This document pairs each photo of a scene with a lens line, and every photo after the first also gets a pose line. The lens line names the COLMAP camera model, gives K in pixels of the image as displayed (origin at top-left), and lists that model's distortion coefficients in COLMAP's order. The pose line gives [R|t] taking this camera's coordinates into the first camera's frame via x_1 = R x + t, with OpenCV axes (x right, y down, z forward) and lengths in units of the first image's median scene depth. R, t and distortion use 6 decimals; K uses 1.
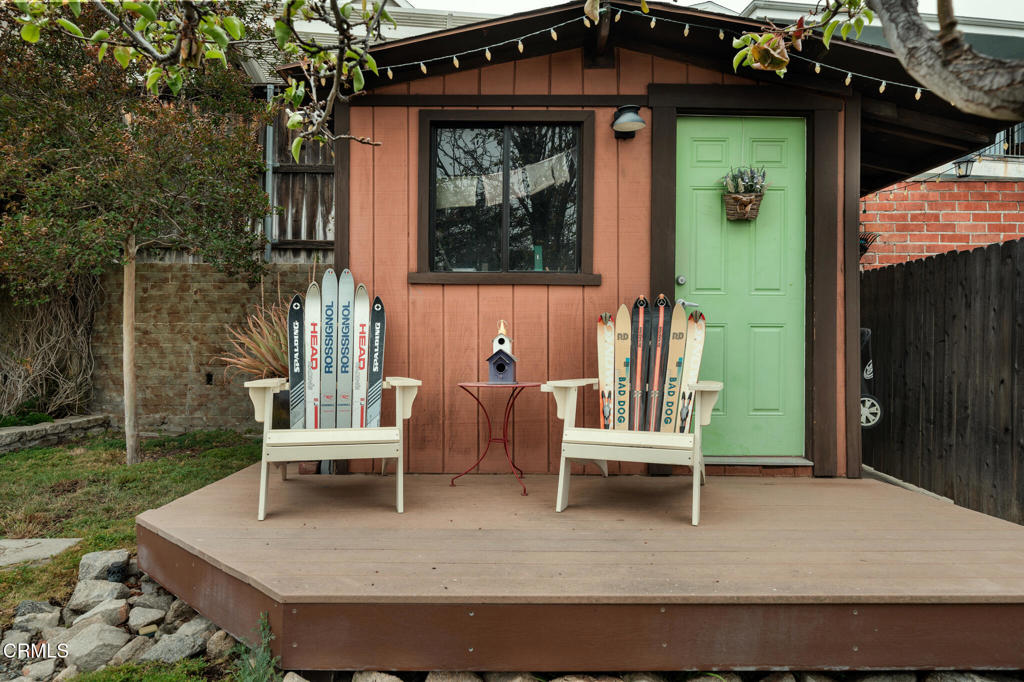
lens RADIAL K [[636.5, 0, 510.8], [0, 636.5, 342.8], [0, 0, 1]] dist [-0.005417, -0.000758]
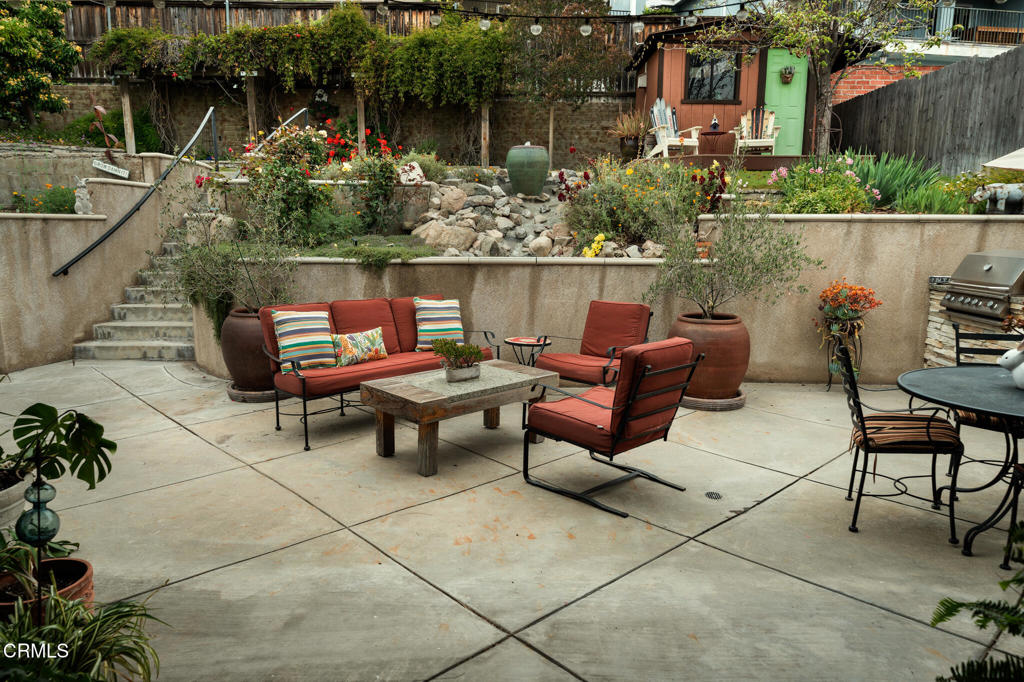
lens RADIAL K [[707.3, 0, 510.6], [0, 707.3, 343.4], [0, 0, 1]] dist [-0.000757, 0.001568]
pose [[0.999656, -0.001430, 0.026170, -1.098424], [-0.002823, 0.986828, 0.161746, 0.517475], [-0.026057, -0.161765, 0.986485, -2.630990]]
